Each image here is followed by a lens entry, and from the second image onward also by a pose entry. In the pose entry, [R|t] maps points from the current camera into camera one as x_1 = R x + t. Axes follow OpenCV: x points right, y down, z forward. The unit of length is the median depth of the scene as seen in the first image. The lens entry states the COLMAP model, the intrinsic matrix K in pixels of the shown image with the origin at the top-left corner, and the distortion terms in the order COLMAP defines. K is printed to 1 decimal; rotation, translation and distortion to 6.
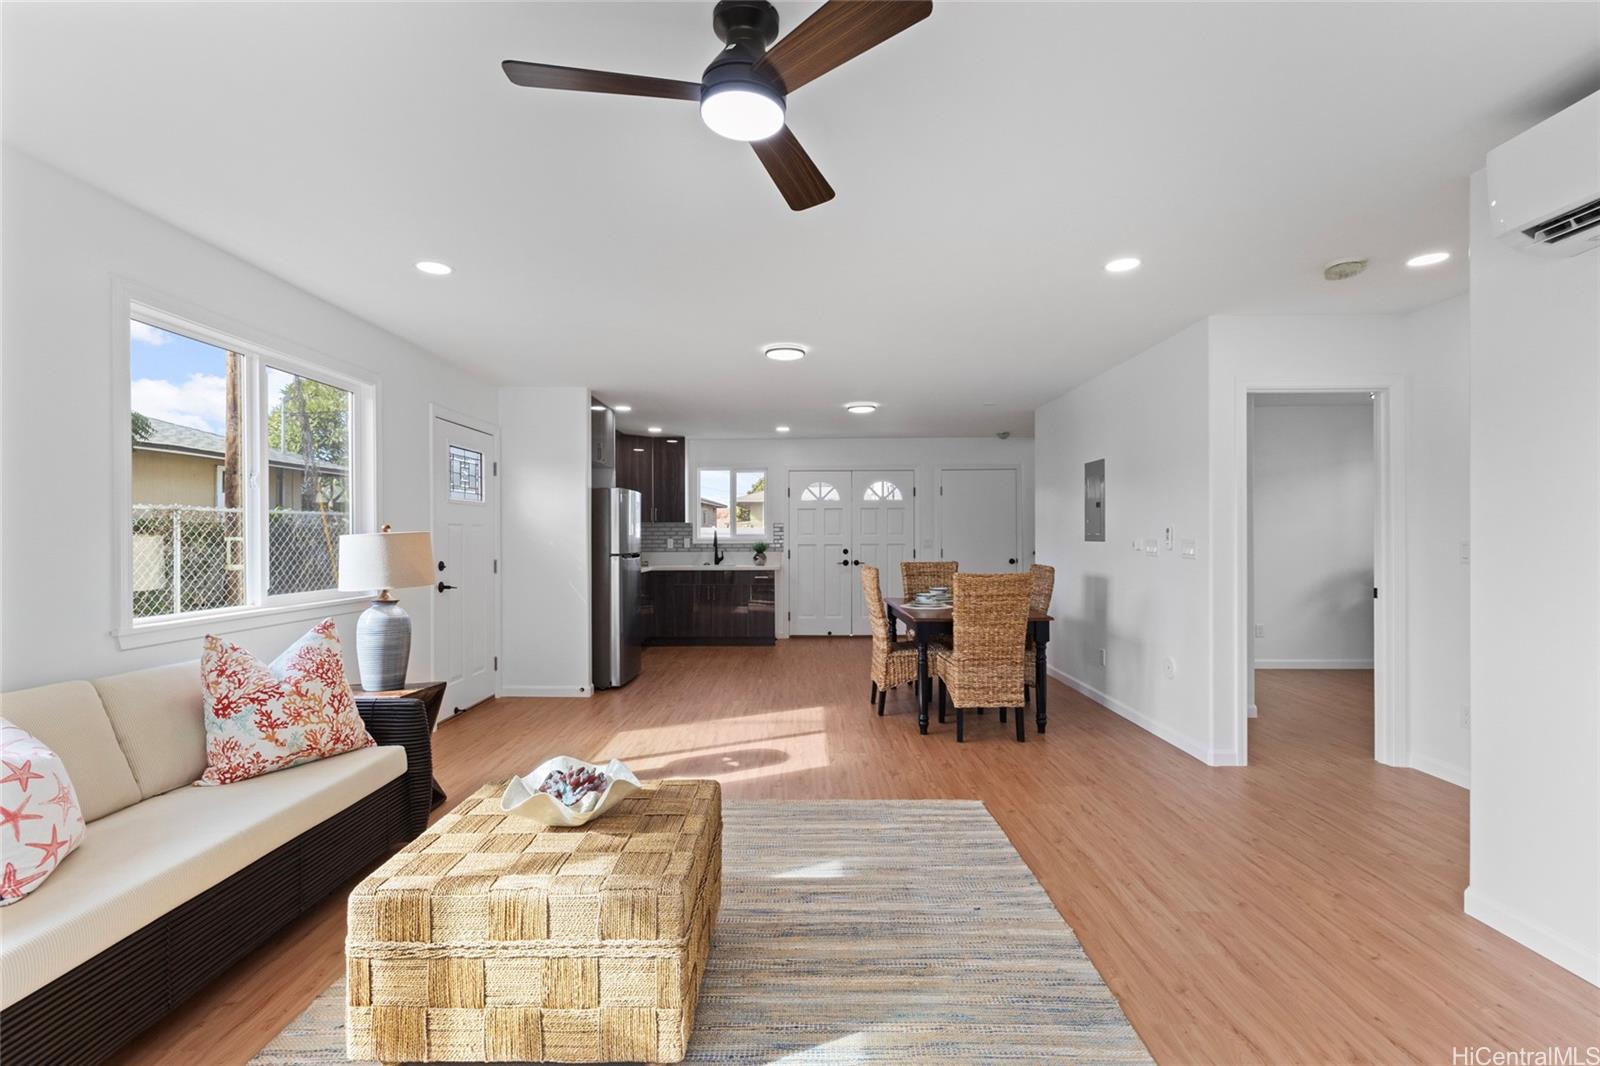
lens RADIAL K [[733.7, 0, 800.6], [0, 733.7, 537.3], [0, 0, 1]] dist [0.003373, 0.000154]
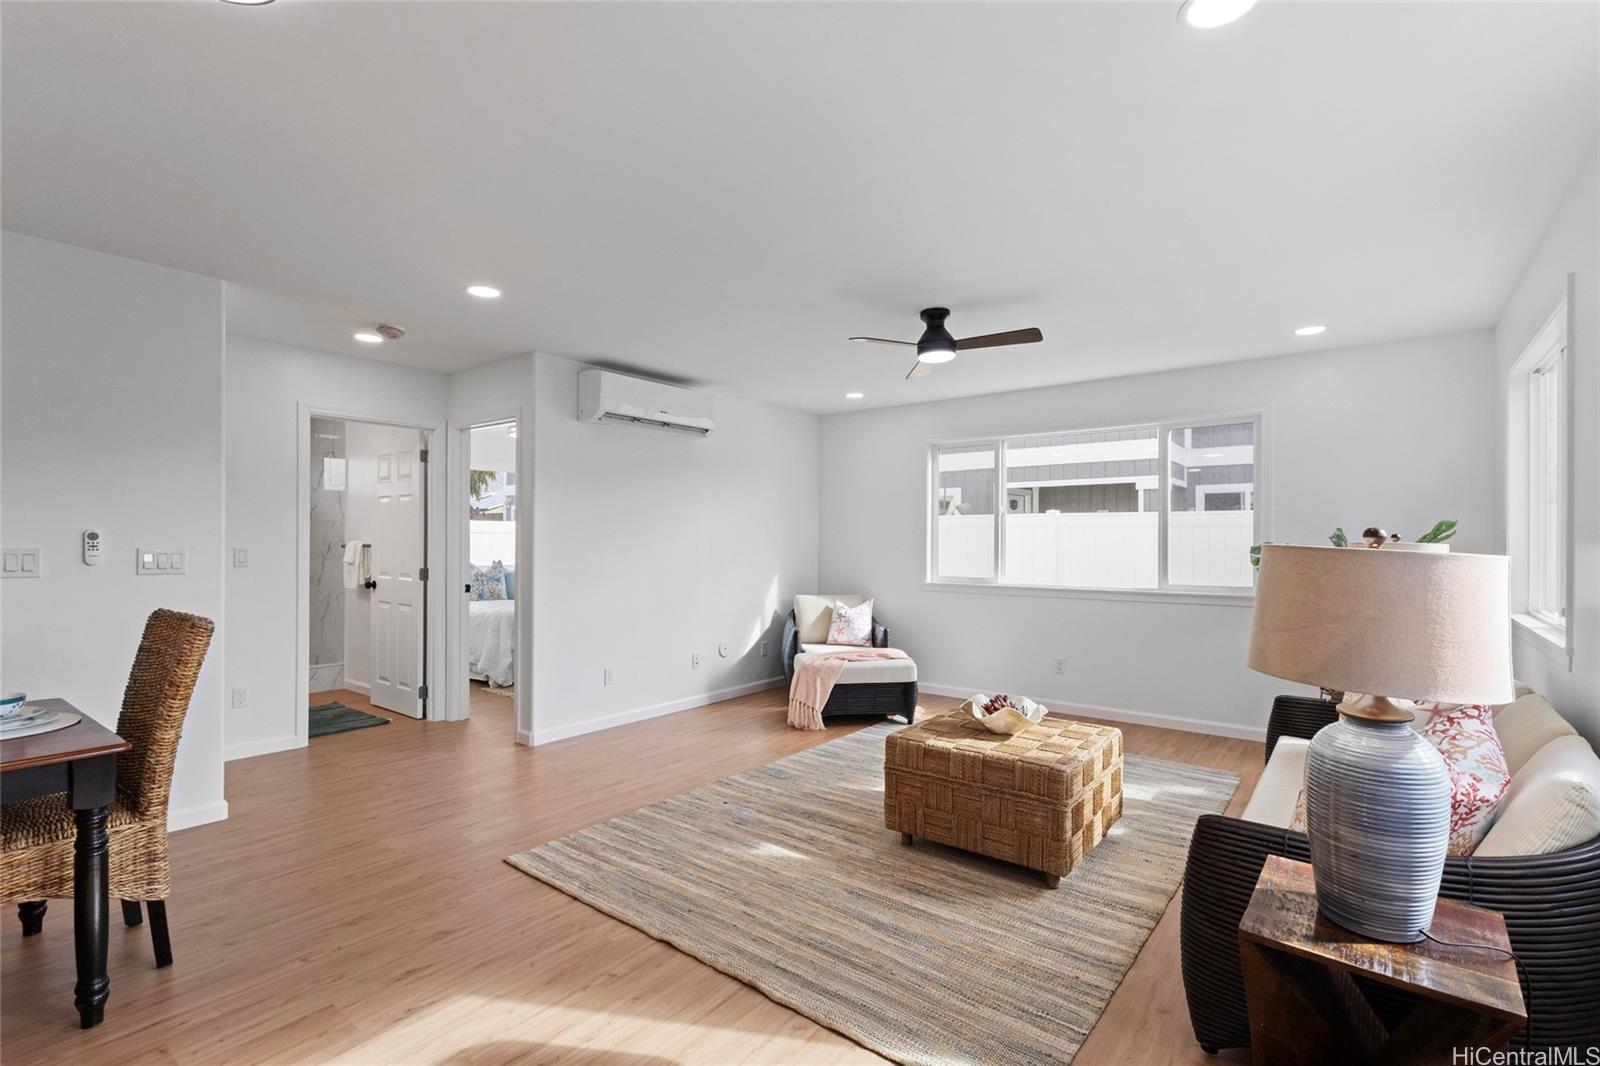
lens RADIAL K [[733.7, 0, 801.8], [0, 733.7, 539.3], [0, 0, 1]] dist [0.003373, 0.000154]
pose [[-0.794762, 0.002682, 0.606916, -0.702928], [-0.002160, 0.999971, -0.007248, -0.001075], [-0.606918, -0.007072, -0.794733, 1.919108]]
